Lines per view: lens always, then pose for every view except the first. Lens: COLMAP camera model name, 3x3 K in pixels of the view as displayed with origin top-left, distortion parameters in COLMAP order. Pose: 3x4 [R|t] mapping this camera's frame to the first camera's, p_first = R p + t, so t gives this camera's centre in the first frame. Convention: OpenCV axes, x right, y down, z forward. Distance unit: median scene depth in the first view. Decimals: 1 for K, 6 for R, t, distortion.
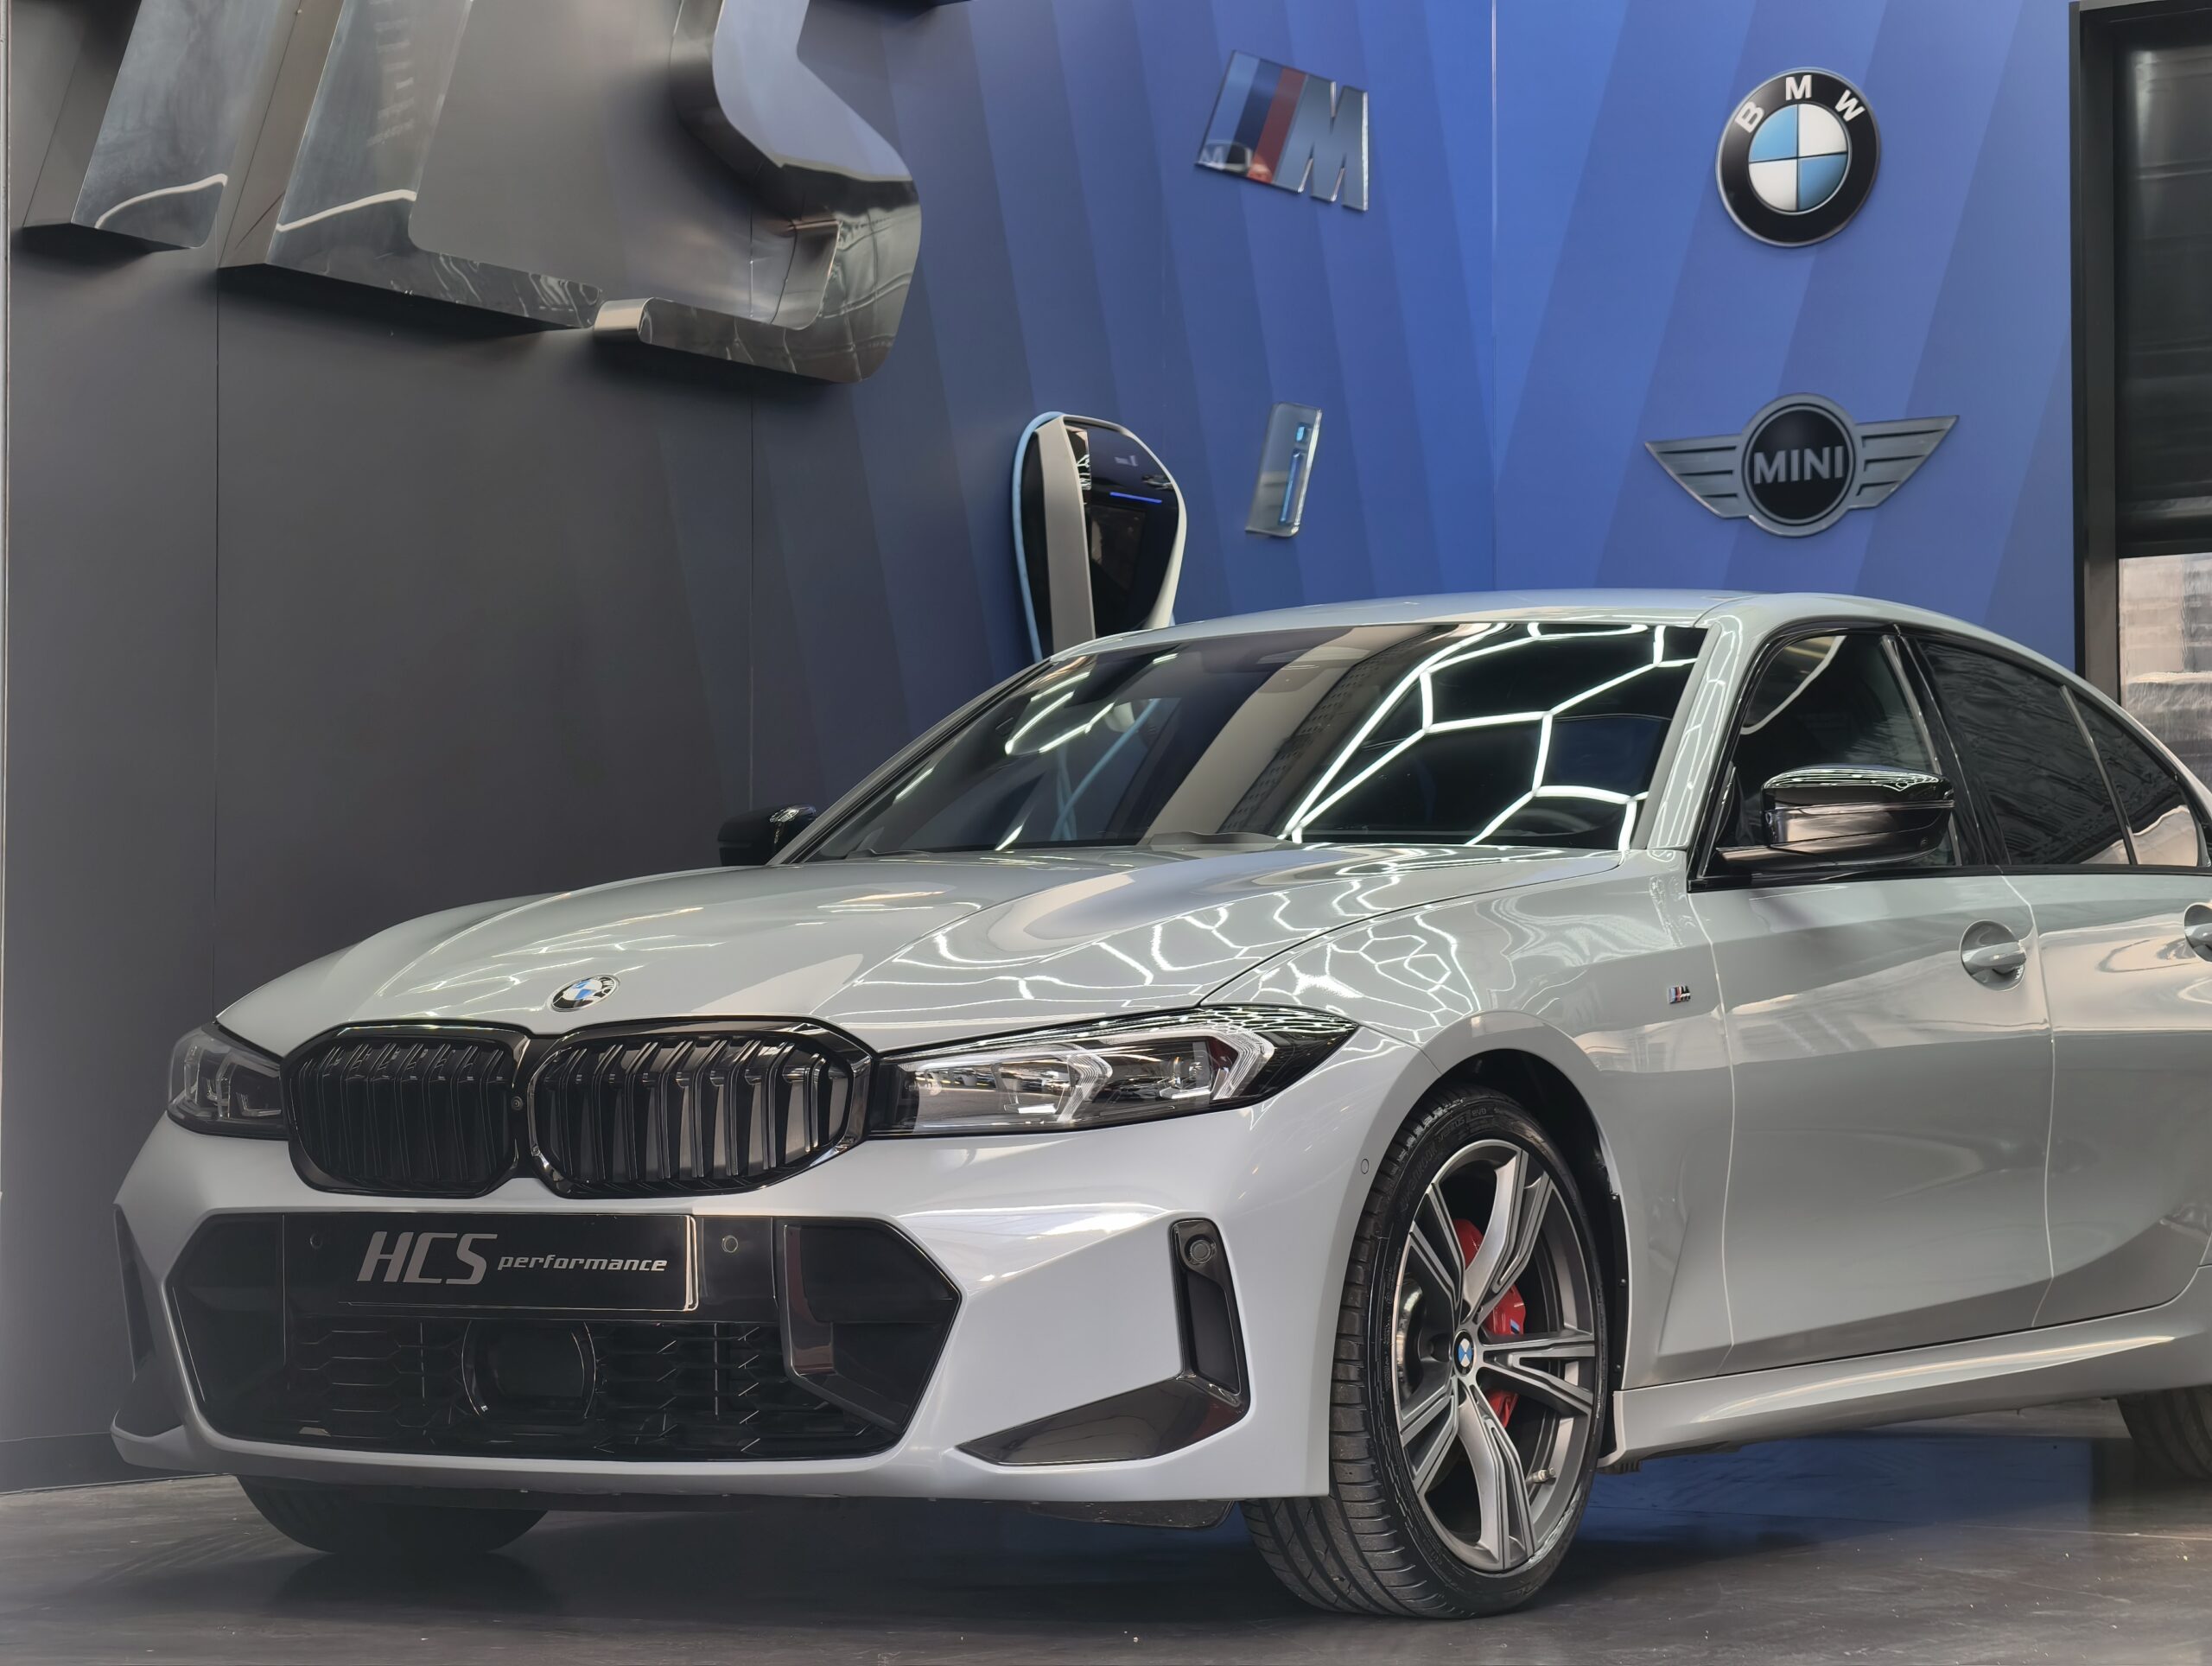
lens RADIAL K [[5385.6, 0, 1091.9], [0, 5385.6, 825.1], [0, 0, 1]] dist [0.360197, 0.000000]
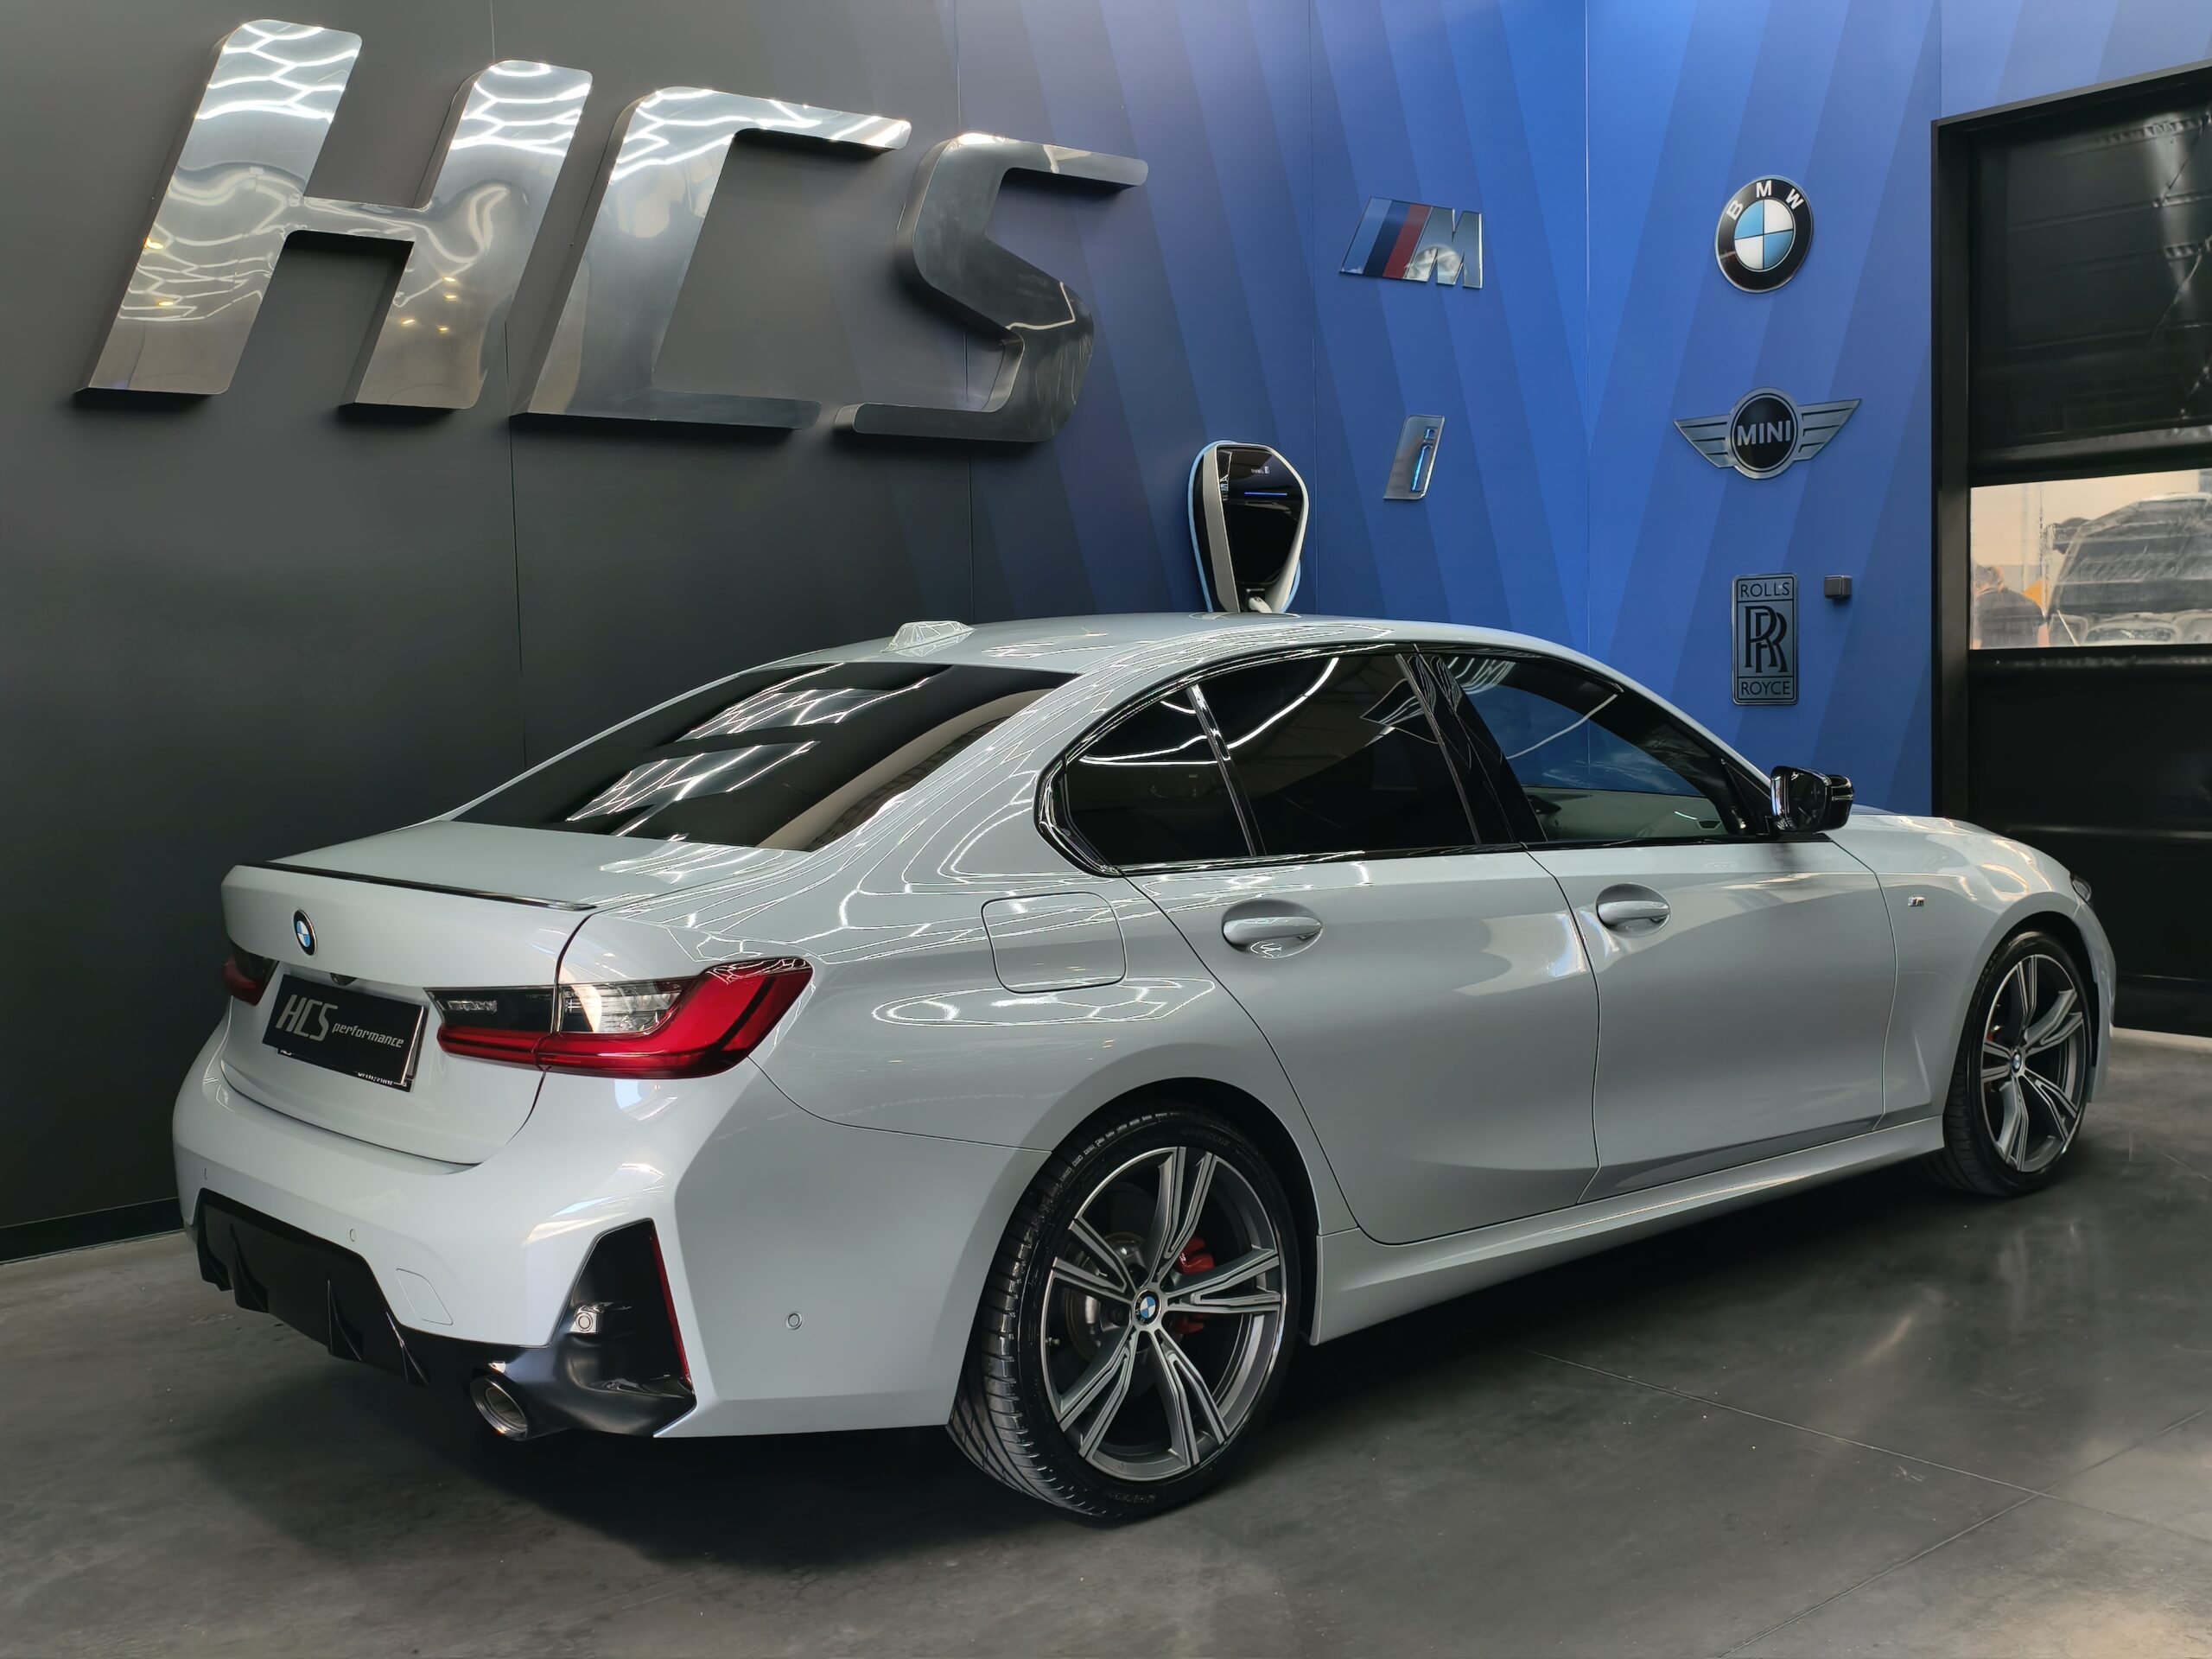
lens RADIAL K [[2288.0, 0, 1081.5], [0, 2288.0, 832.1], [0, 0, 1]] dist [0.004722, 0.000000]
pose [[0.951577, -0.001182, -0.307408, 0.268058], [0.041427, 0.991364, 0.124424, -0.078149], [0.304606, -0.131134, 0.943408, 0.549356]]
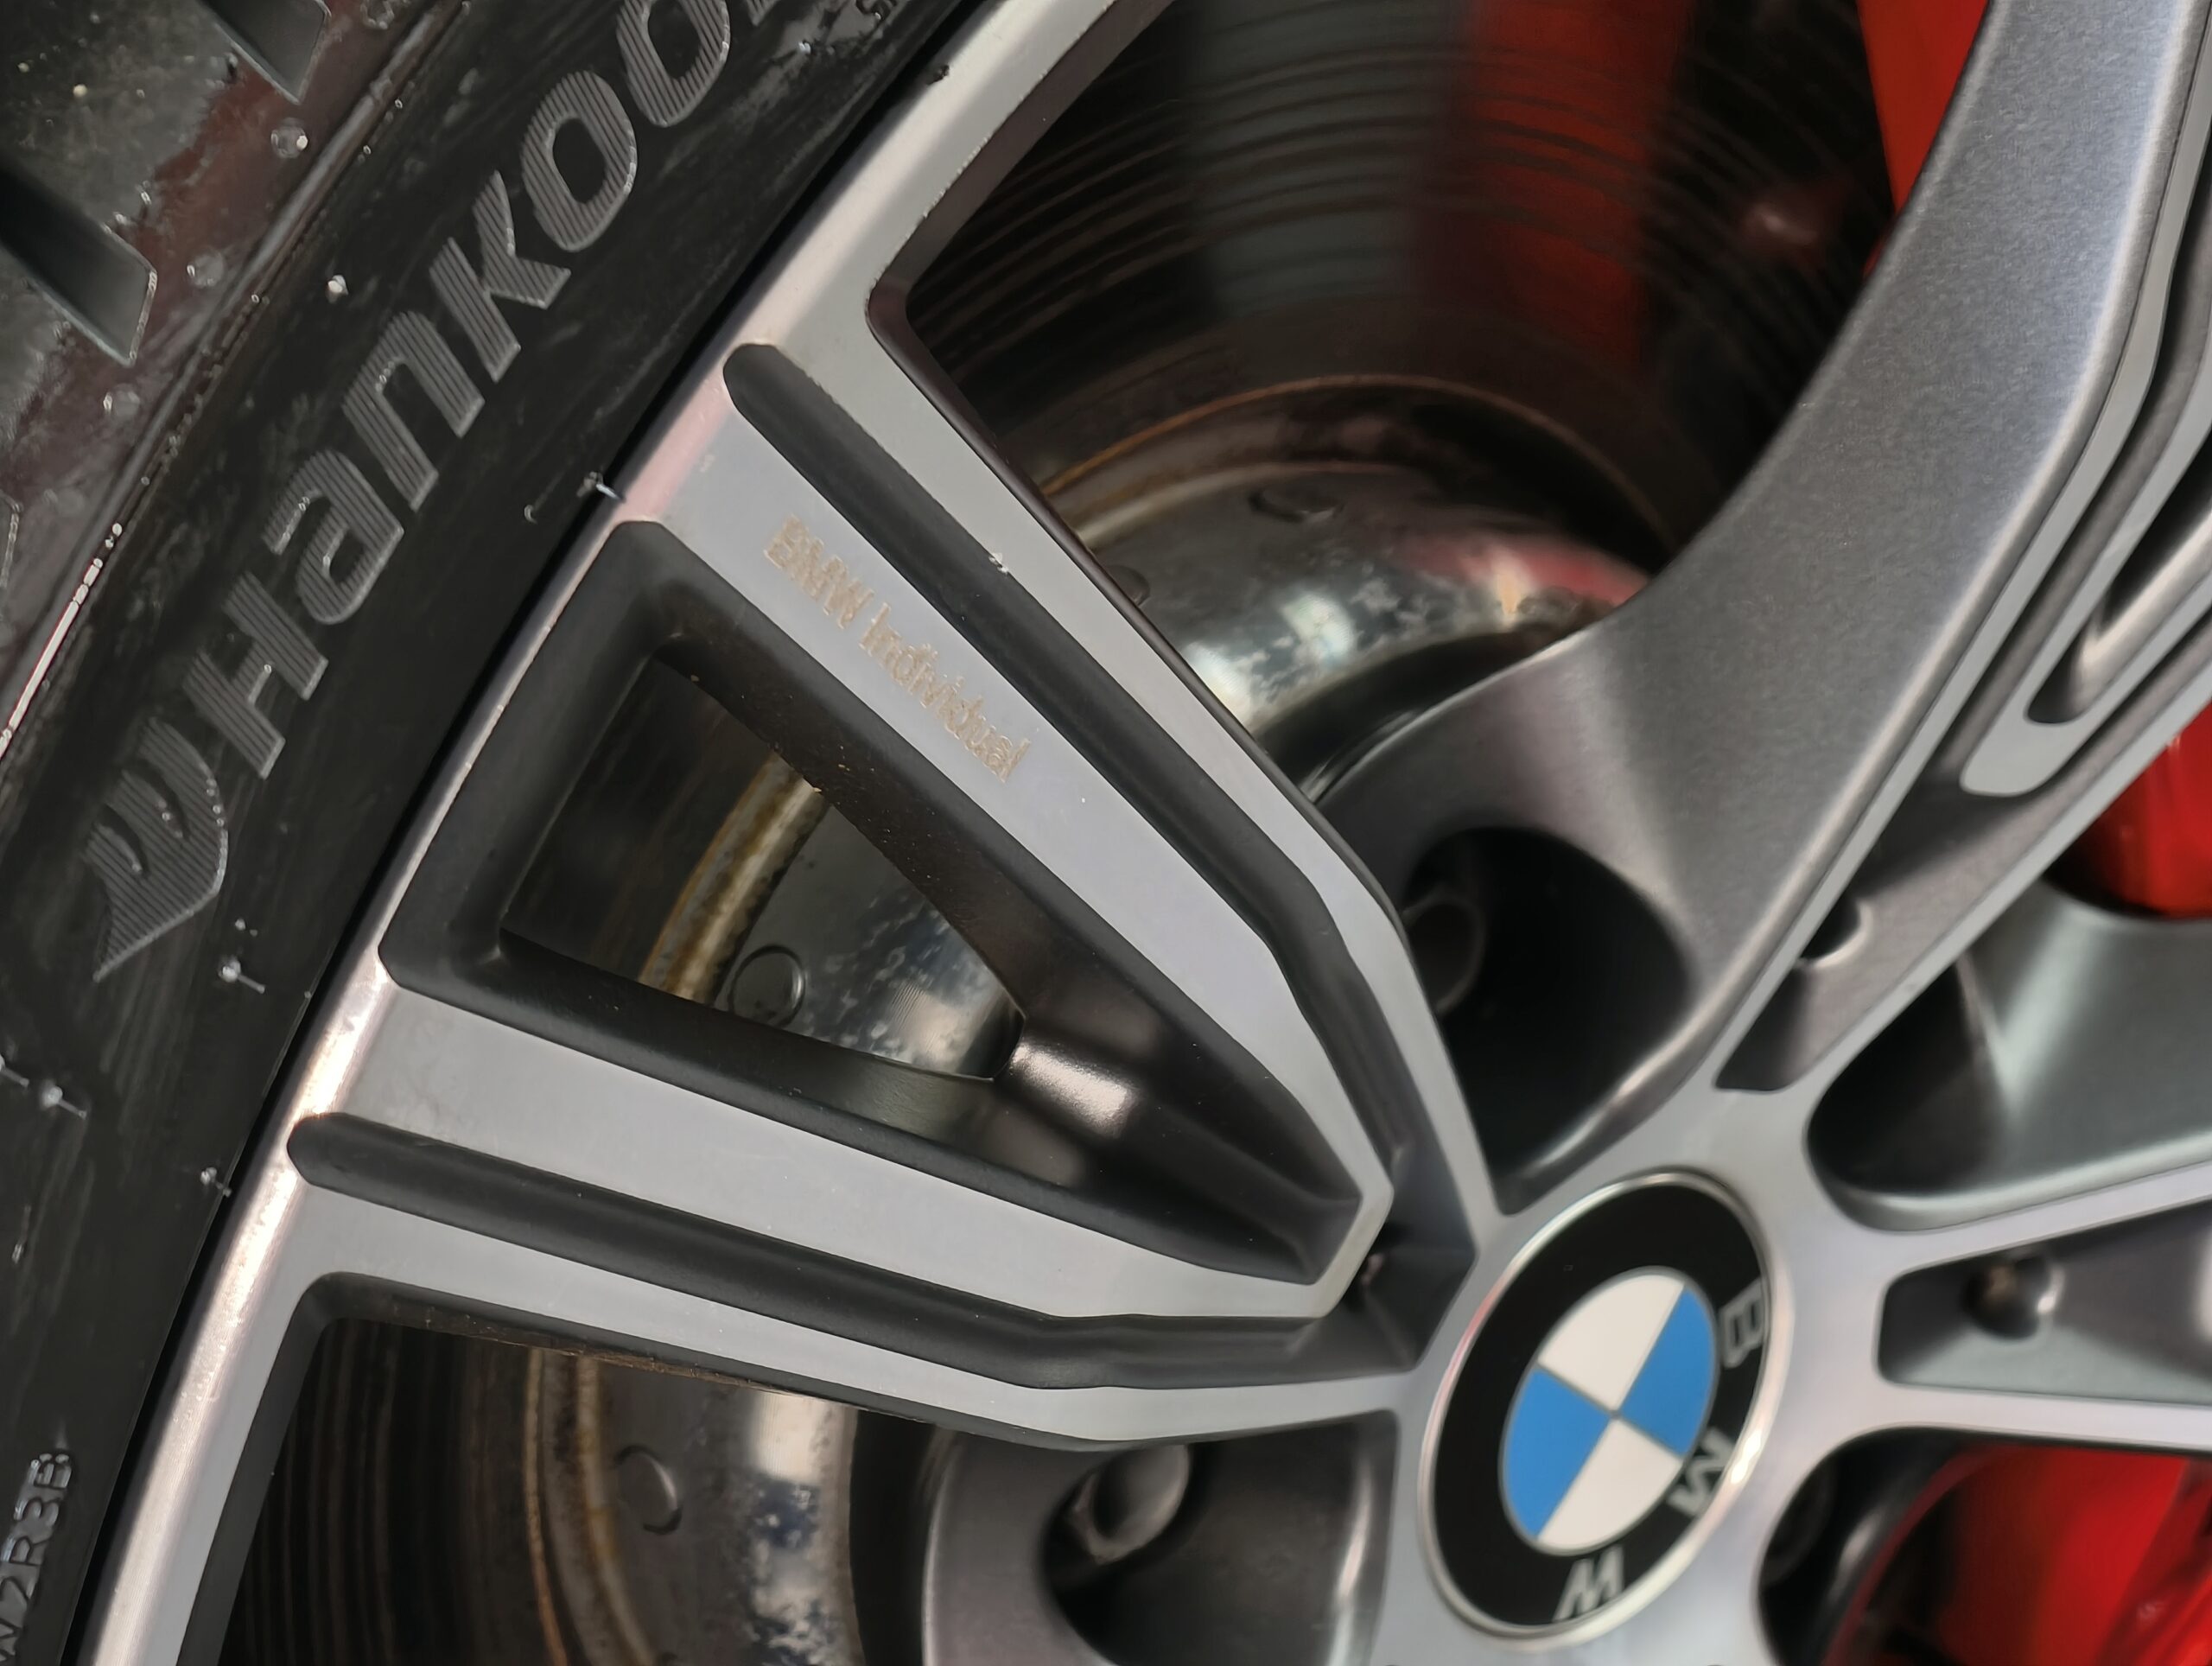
lens RADIAL K [[11097.8, 0, 1106.2], [0, 11097.8, 833.1], [0, 0, 1]] dist [-0.502516, 0.000000]
pose [[0.966529, 0.121021, -0.226221, 0.099075], [0.026959, 0.828964, 0.558652, -0.013430], [0.255138, -0.546052, 0.797955, 0.836763]]
